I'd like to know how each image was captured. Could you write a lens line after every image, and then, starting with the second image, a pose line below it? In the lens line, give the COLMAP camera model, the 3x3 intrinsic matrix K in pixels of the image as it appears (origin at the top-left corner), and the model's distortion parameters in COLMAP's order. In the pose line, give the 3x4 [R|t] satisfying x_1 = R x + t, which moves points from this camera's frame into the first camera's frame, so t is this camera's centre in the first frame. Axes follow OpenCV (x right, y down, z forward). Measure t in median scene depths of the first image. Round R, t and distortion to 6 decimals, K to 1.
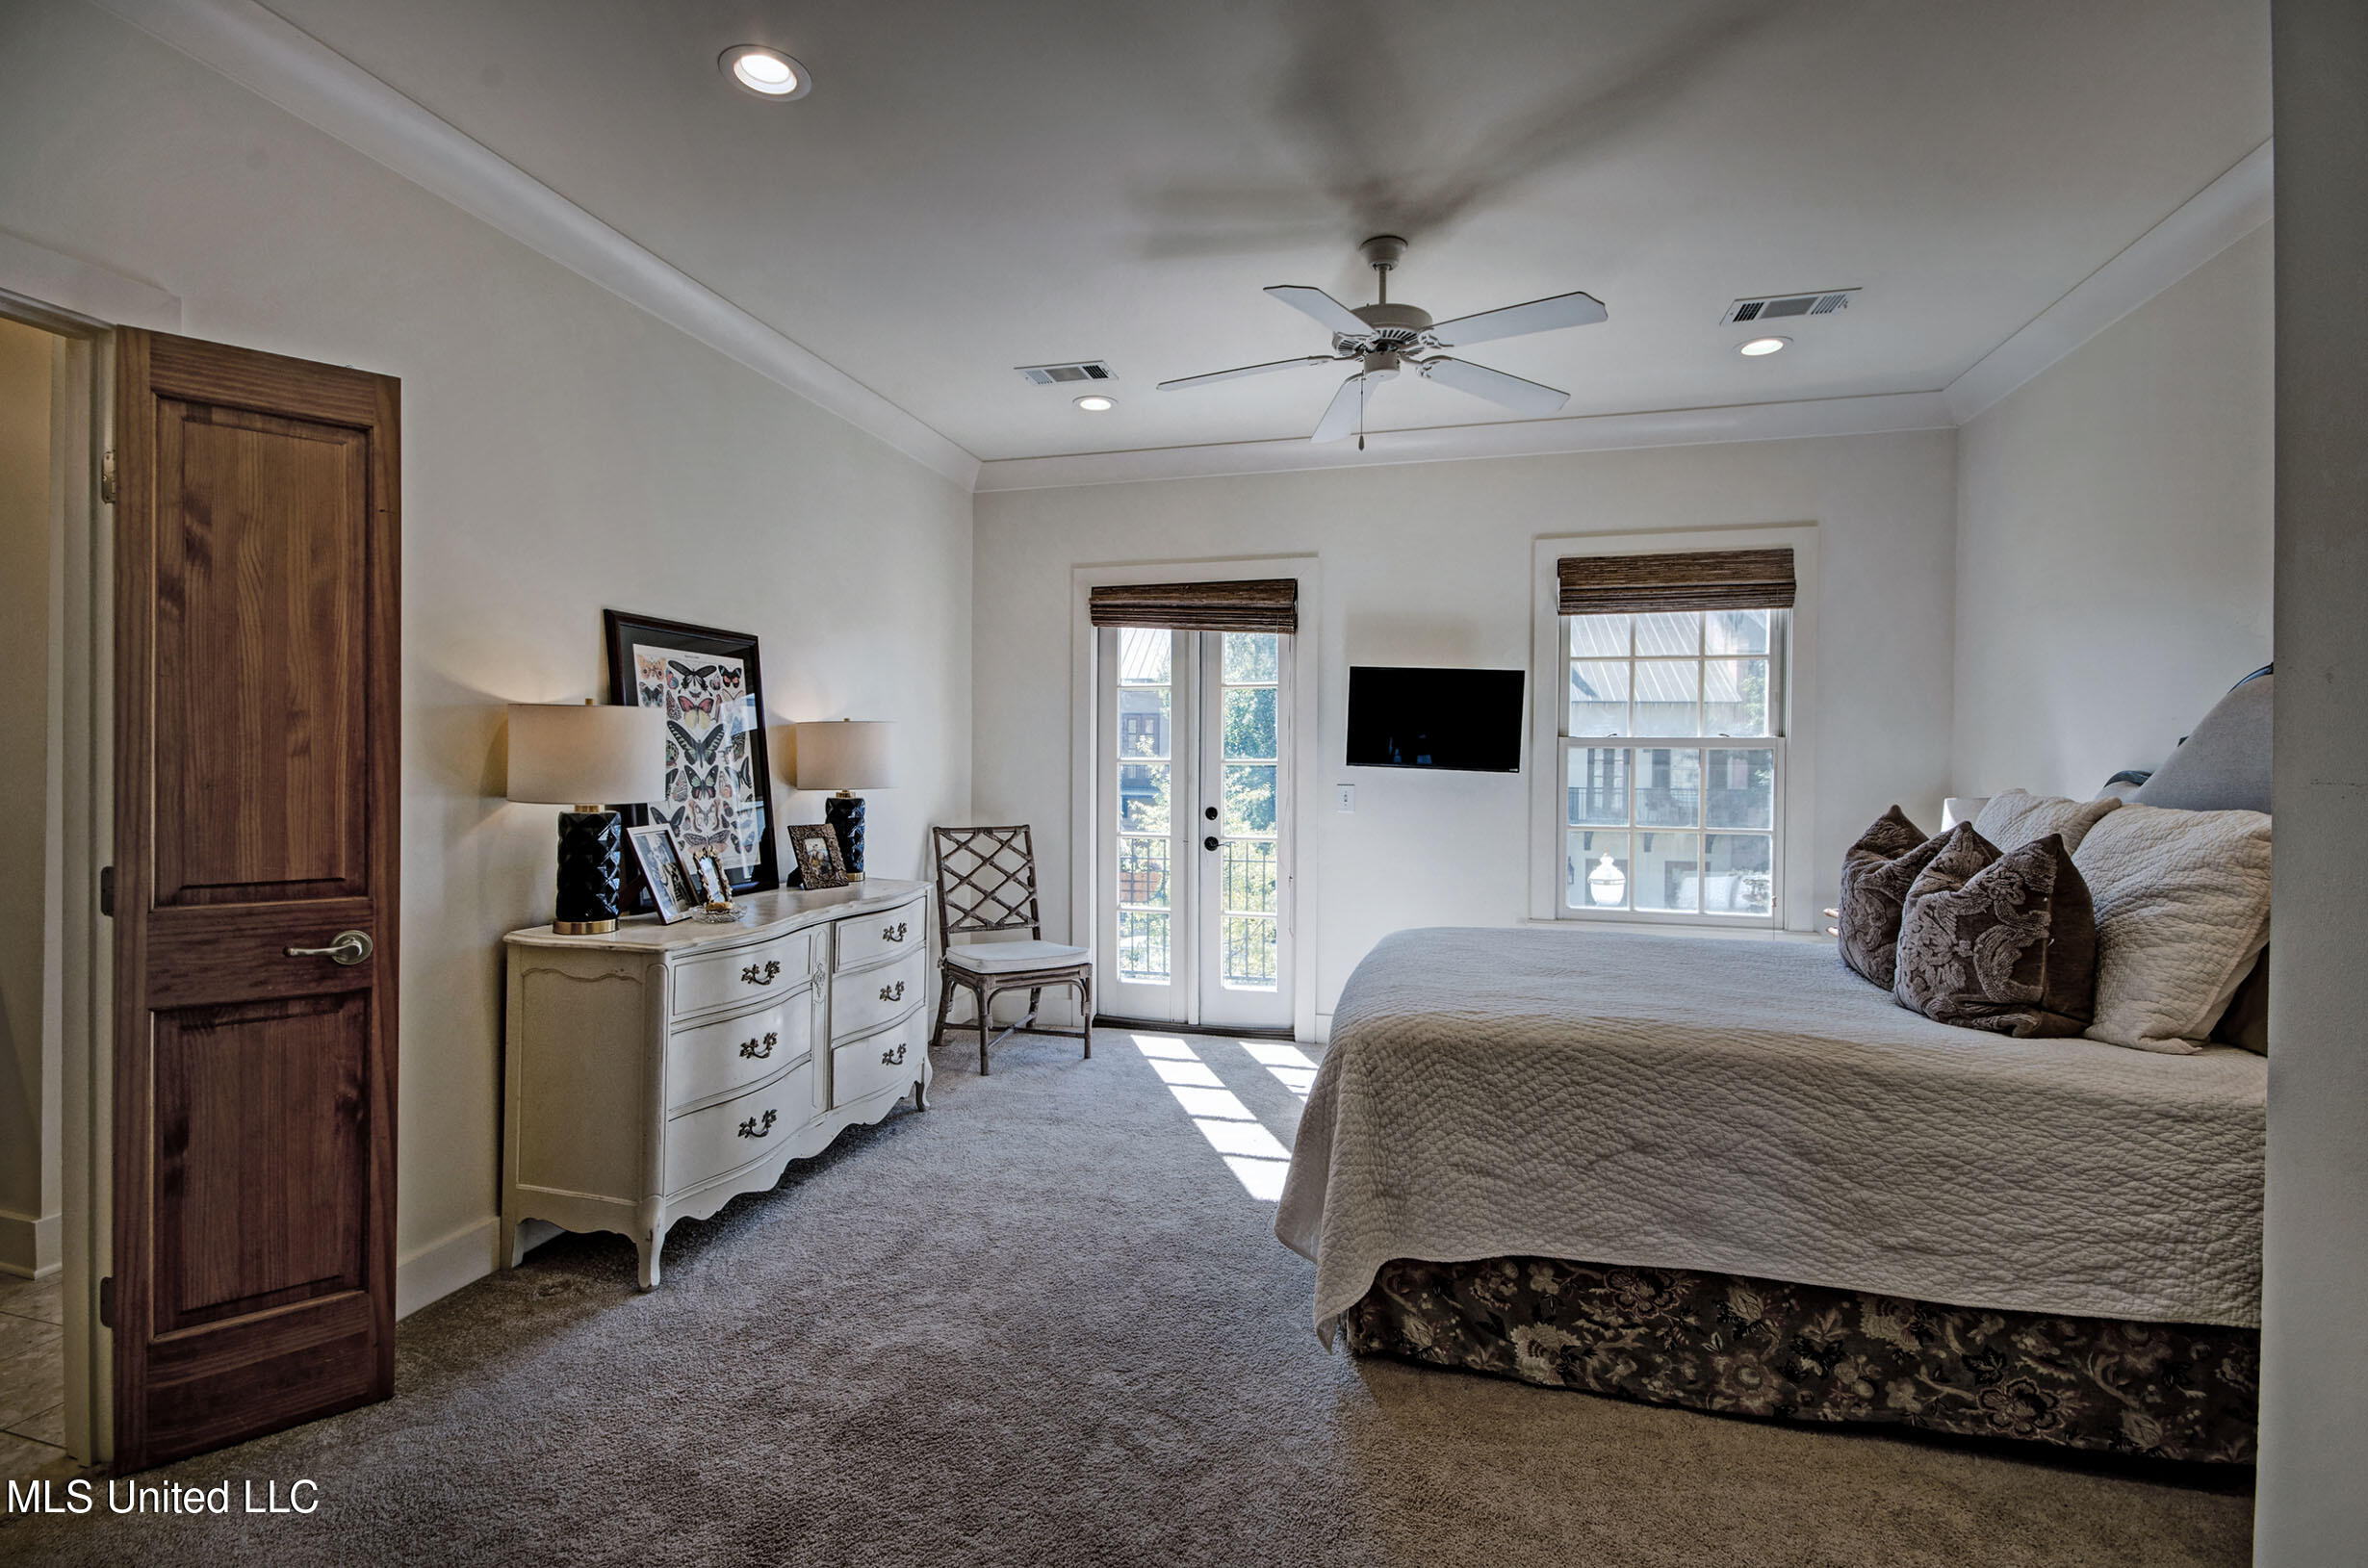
lens RADIAL K [[1049.5, 0, 1184.5], [0, 1049.5, 772.3], [0, 0, 1]] dist [0.002185, 0.000347]
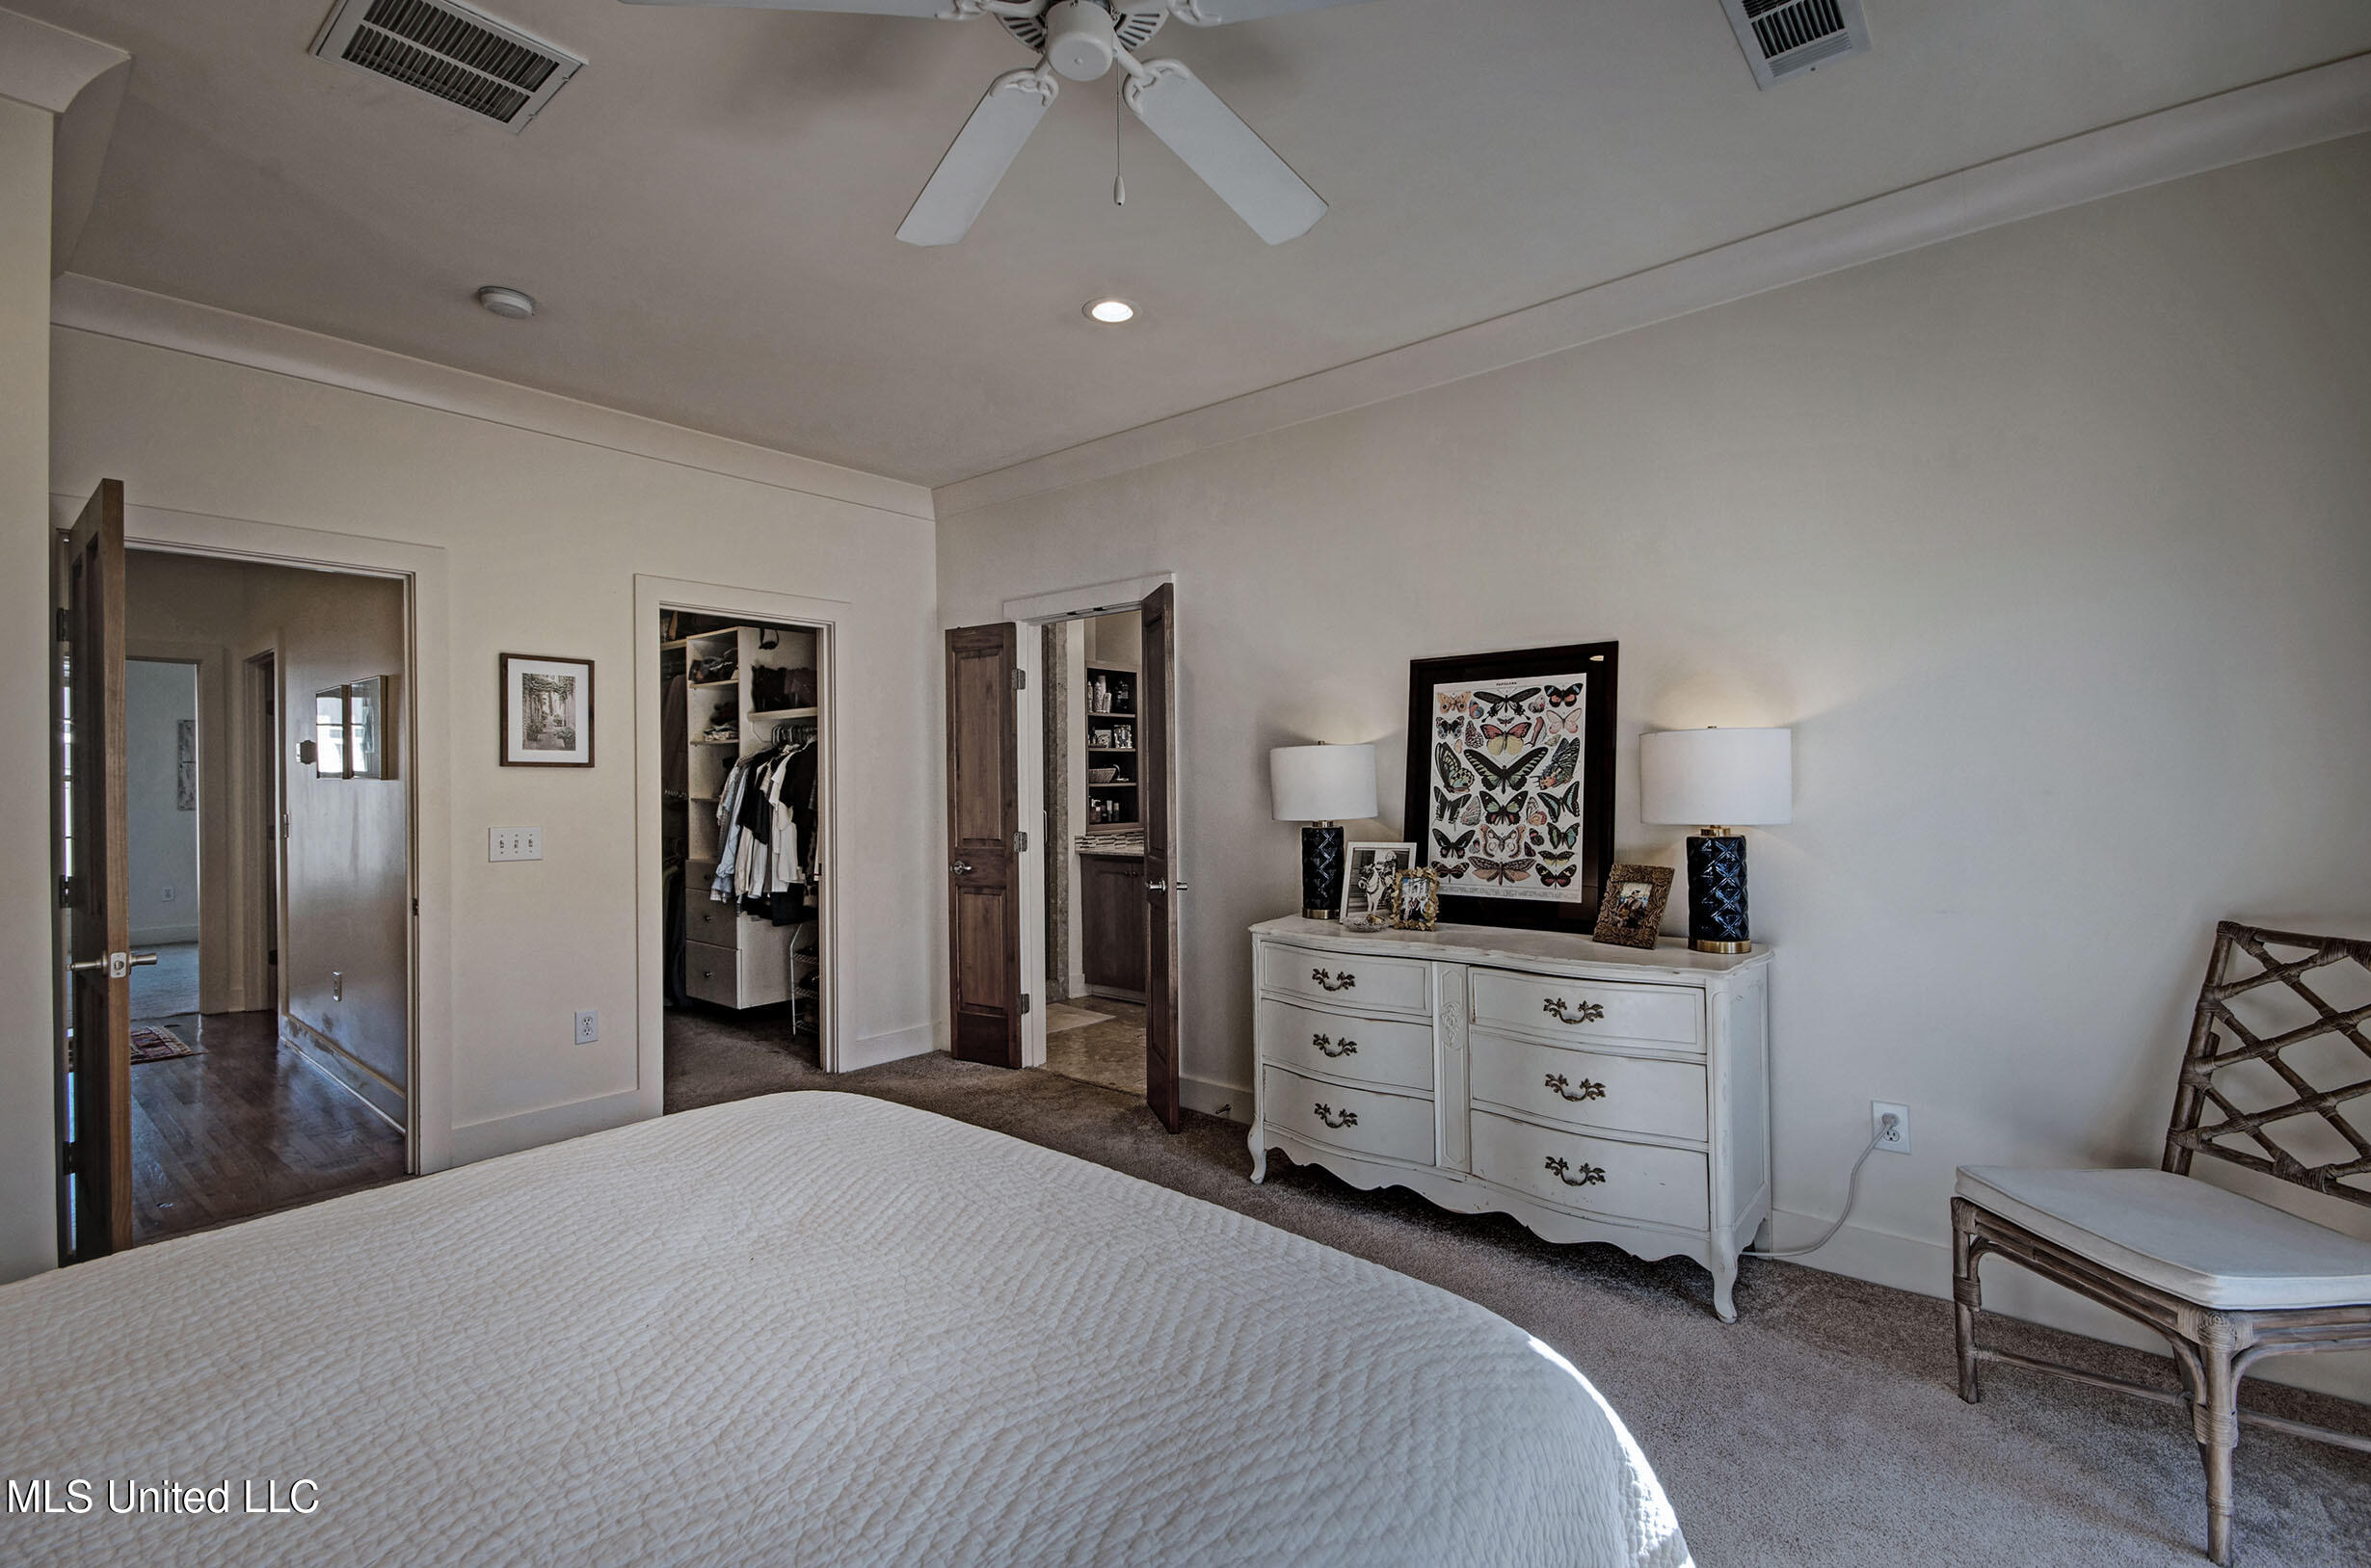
lens RADIAL K [[1050.8, 0, 1184.3], [0, 1050.8, 782.8], [0, 0, 1]] dist [0.002185, 0.000347]
pose [[-0.416990, -0.004832, -0.908898, 0.578265], [-0.005112, 0.999983, -0.002971, -0.010020], [0.908897, 0.003408, -0.417007, 1.140038]]
